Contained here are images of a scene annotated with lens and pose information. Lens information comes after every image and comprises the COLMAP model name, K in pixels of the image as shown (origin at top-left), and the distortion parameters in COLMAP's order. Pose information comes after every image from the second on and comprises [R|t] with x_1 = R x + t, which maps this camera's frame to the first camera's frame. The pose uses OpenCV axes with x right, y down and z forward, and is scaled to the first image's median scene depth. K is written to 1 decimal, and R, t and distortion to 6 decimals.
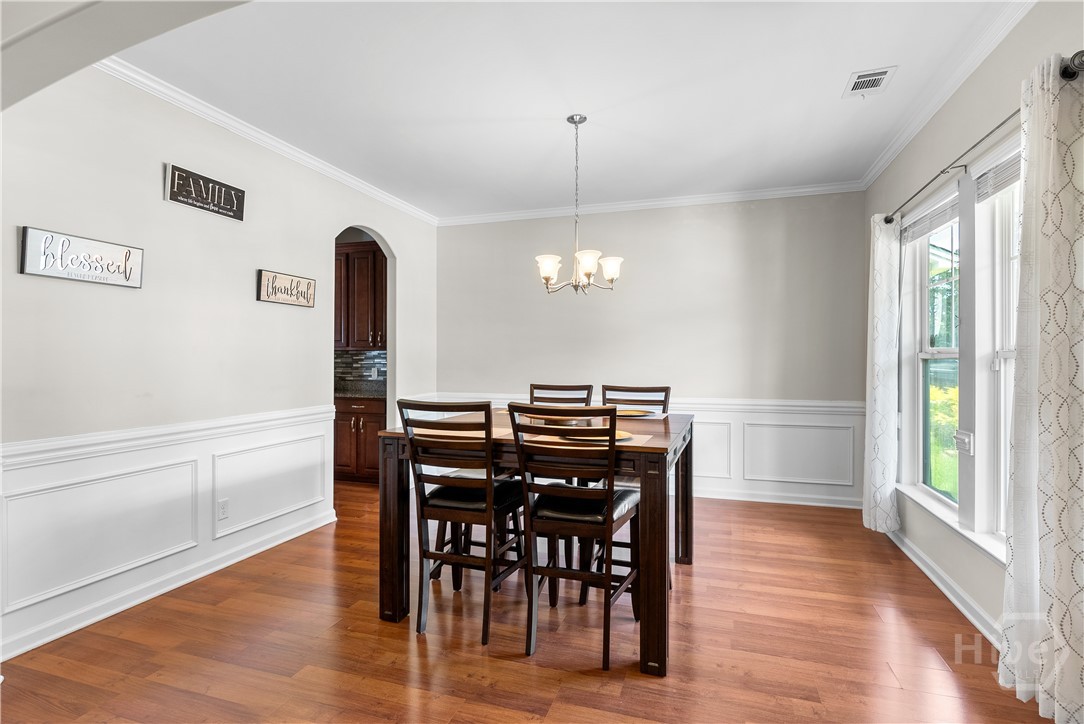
lens RADIAL K [[546.6, 0, 542.0], [0, 546.6, 362.0], [0, 0, 1]] dist [0.000672, 0.000261]
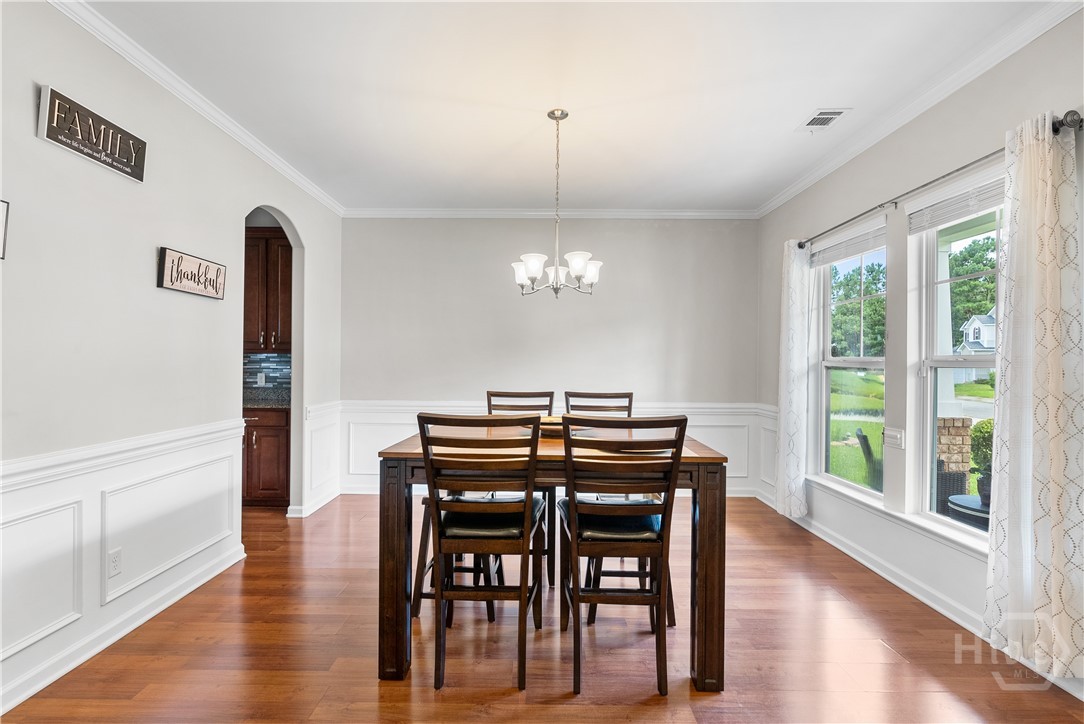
lens RADIAL K [[516.7, 0, 540.0], [0, 516.7, 367.8], [0, 0, 1]] dist [-0.001973, 0.000372]
pose [[0.952101, 0.003679, 0.305762, -0.226077], [-0.004247, 0.999990, 0.001191, -0.001350], [-0.305754, -0.002433, 0.952107, 0.137090]]
